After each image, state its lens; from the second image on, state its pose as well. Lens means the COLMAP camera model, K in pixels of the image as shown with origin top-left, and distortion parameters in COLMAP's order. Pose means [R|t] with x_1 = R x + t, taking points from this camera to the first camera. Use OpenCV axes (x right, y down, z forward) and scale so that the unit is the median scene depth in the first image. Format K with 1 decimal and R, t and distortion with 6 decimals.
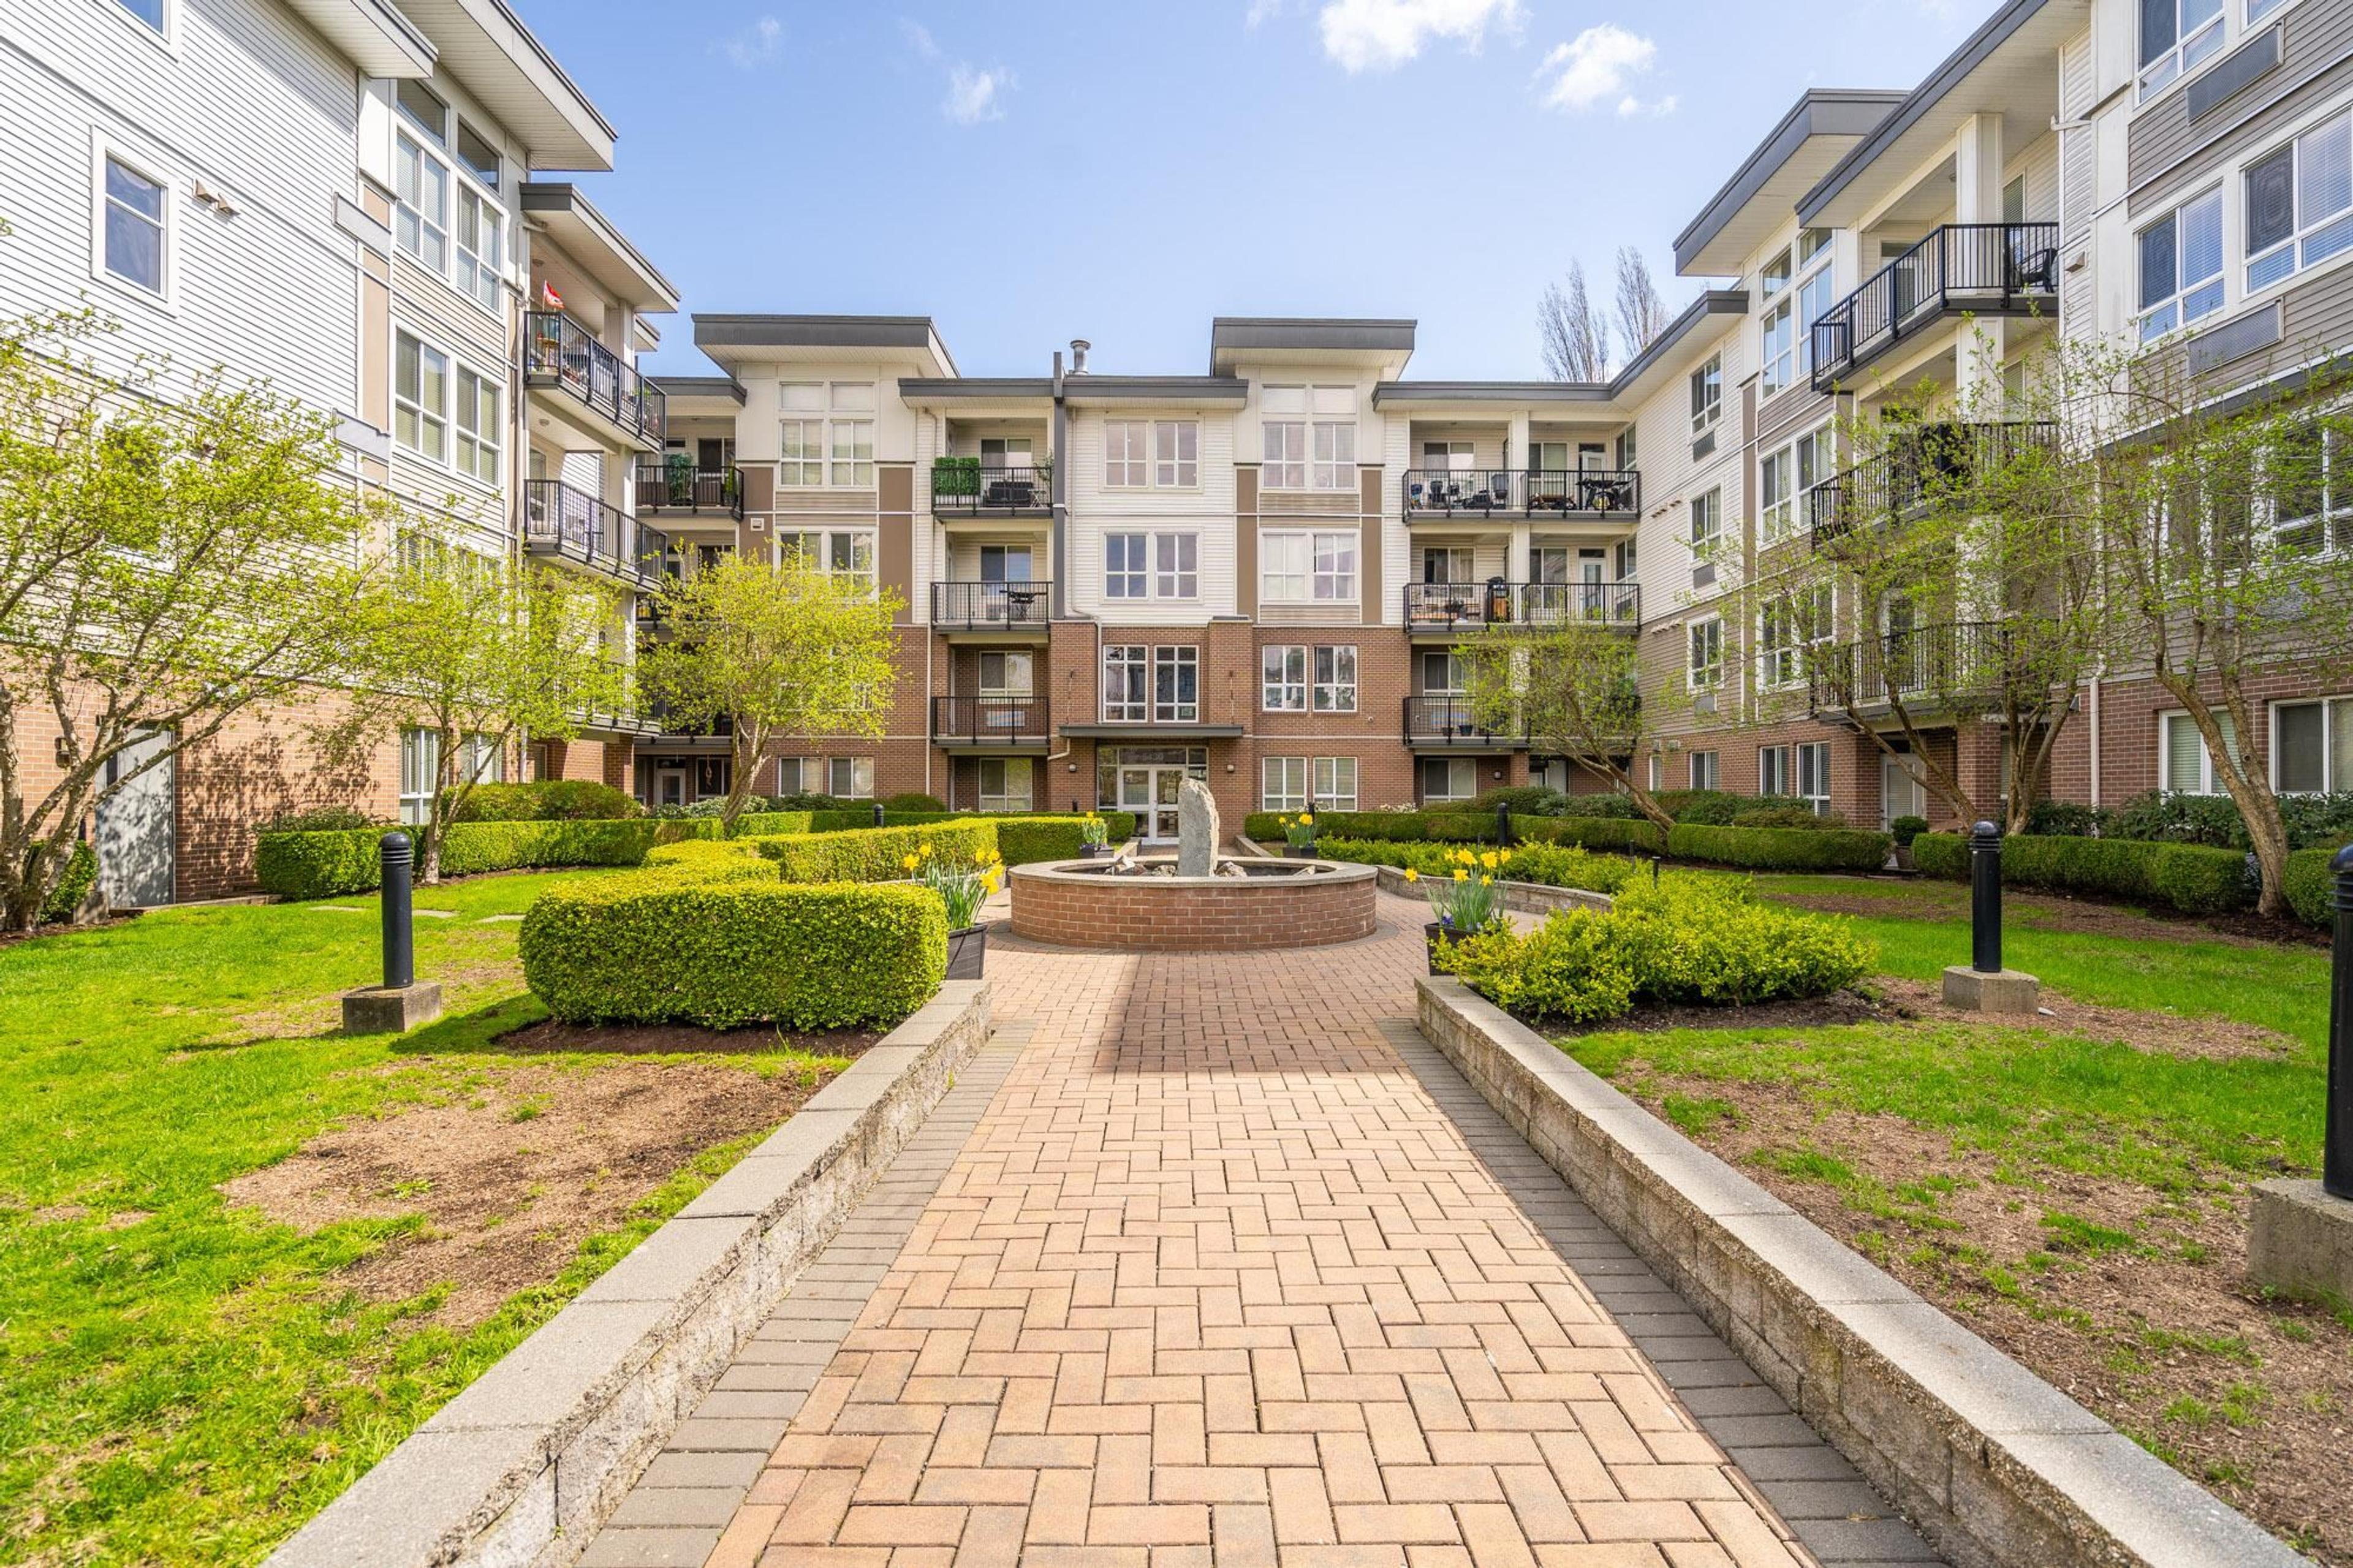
lens RADIAL K [[1089.4, 0, 1176.5], [0, 1089.4, 784.0], [0, 0, 1]] dist [0.001725, 0.000140]
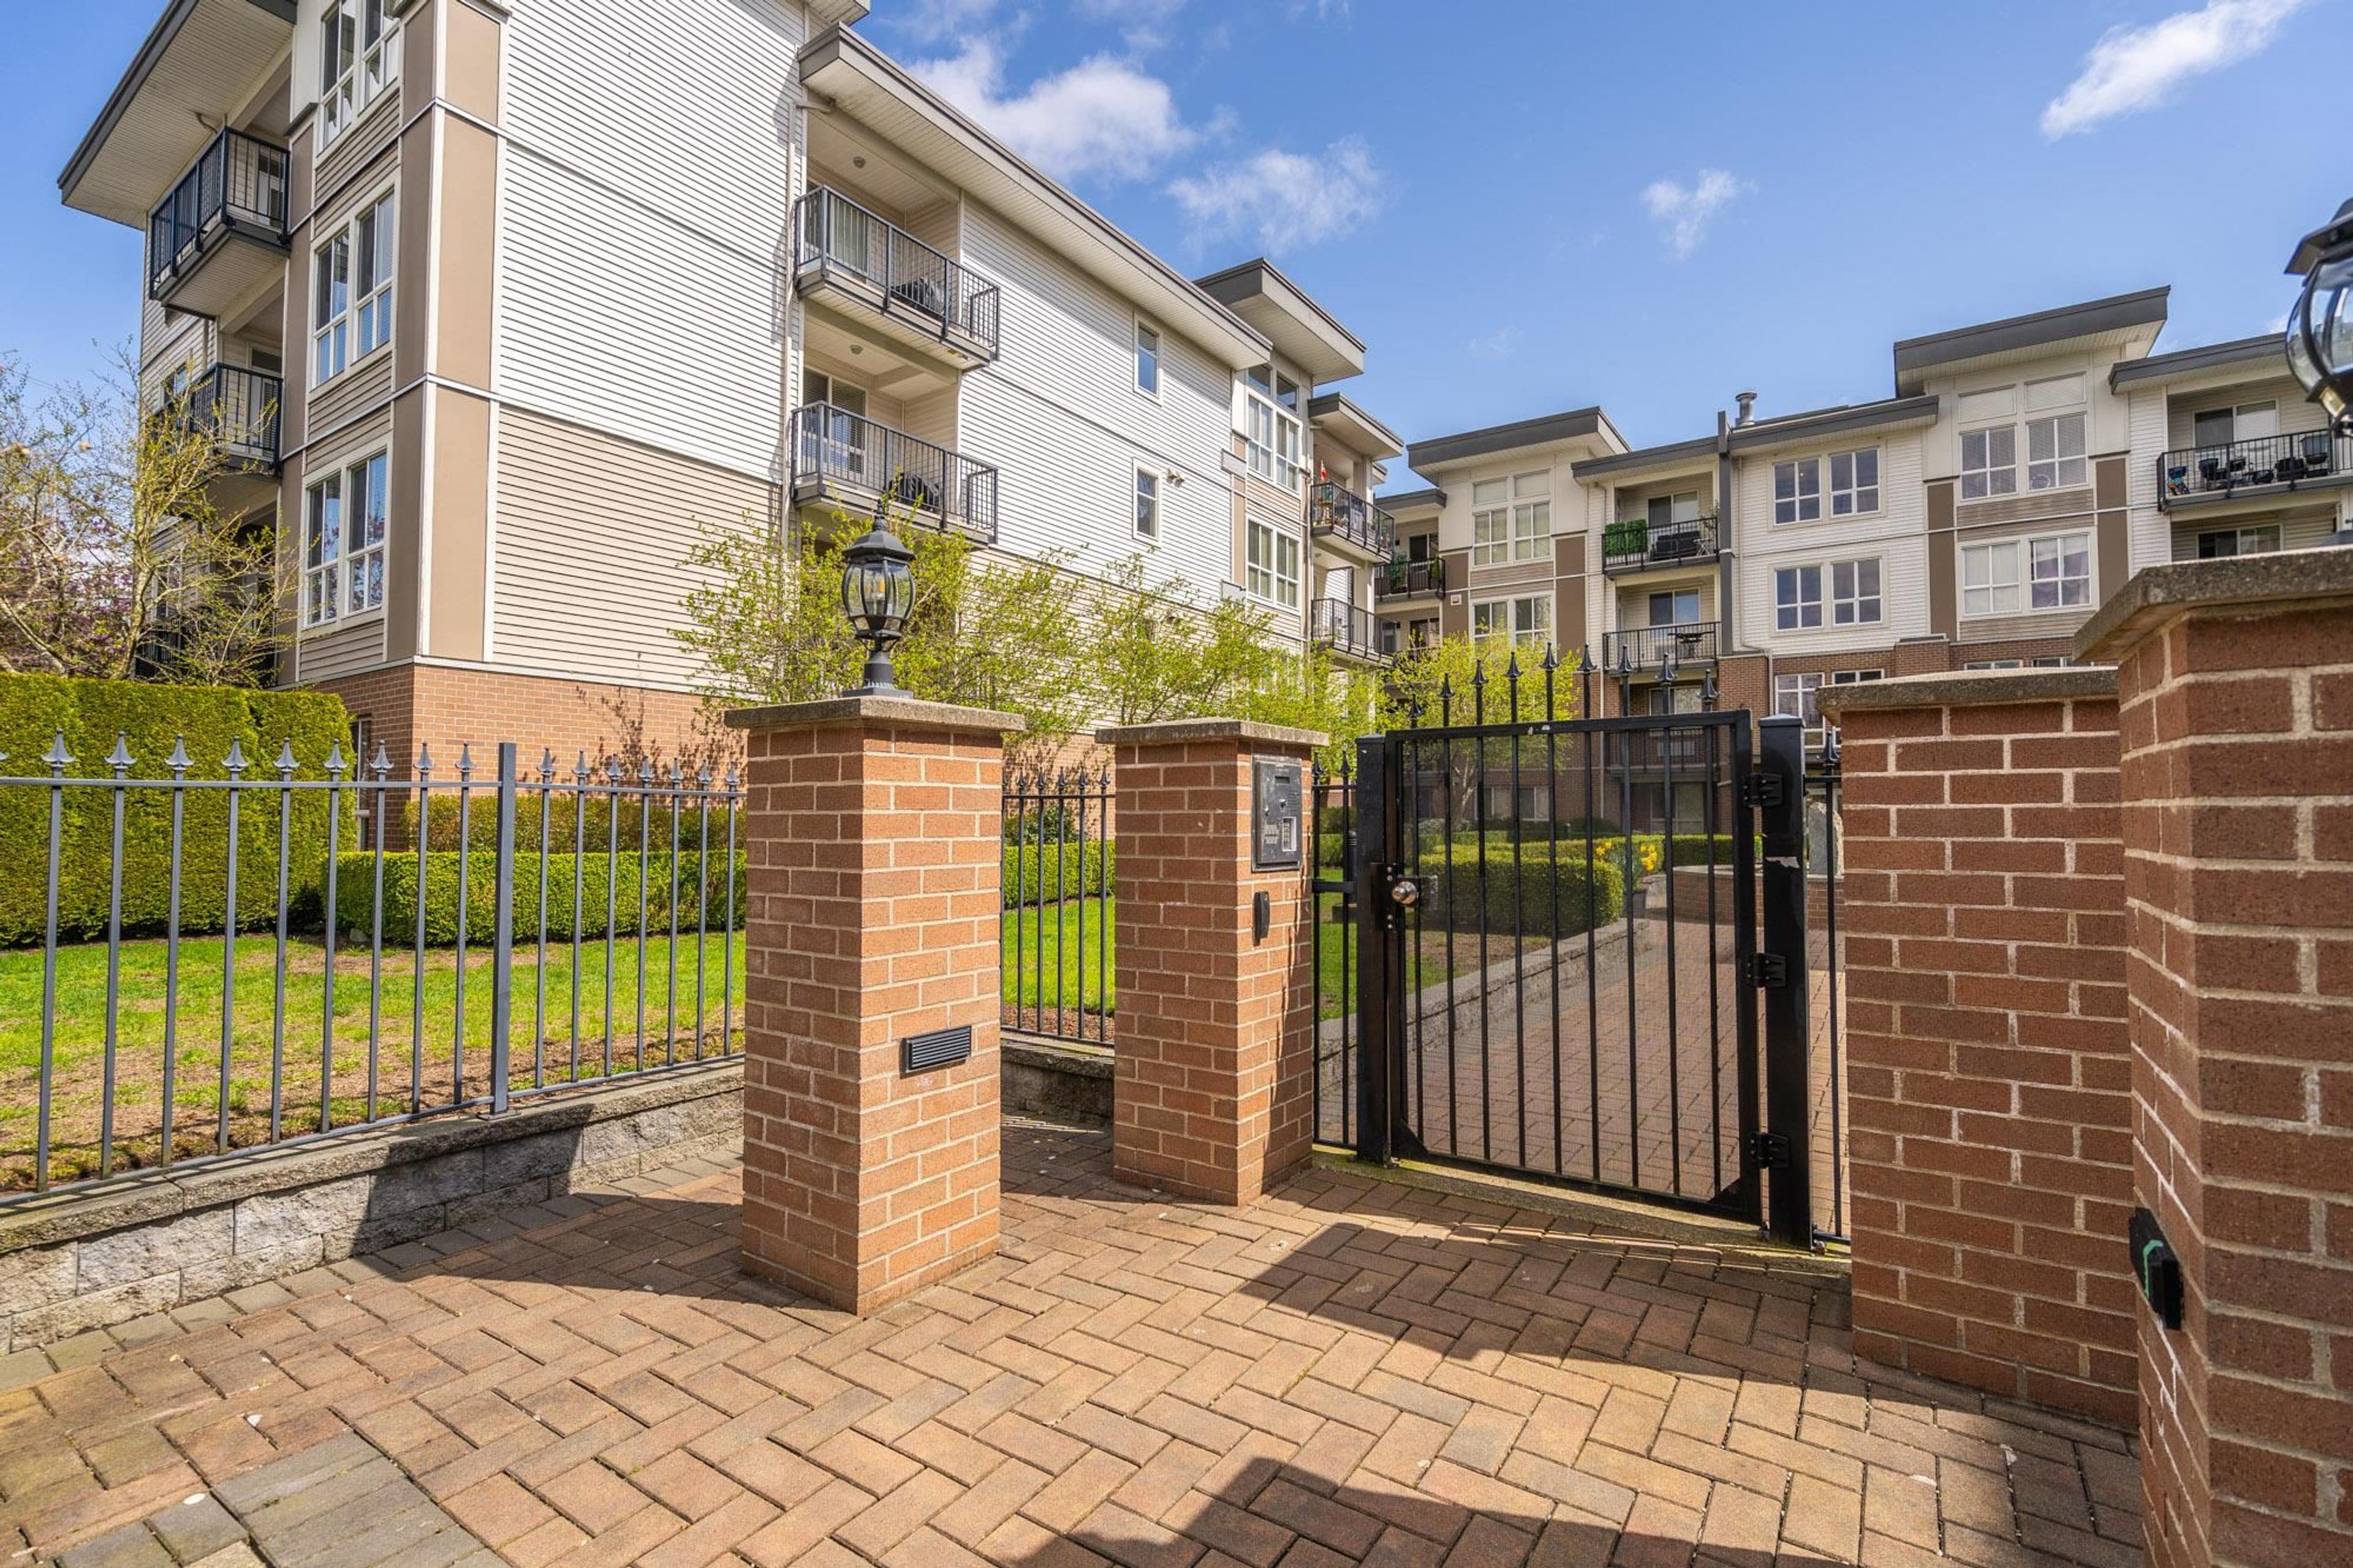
lens RADIAL K [[1070.7, 0, 1176.5], [0, 1070.7, 784.0], [0, 0, 1]] dist [-0.002986, 0.000104]
pose [[0.825698, -0.015817, -0.563891, 0.037899], [0.002777, 0.999709, -0.023976, 0.000491], [0.564106, 0.018231, 0.825501, -0.185013]]
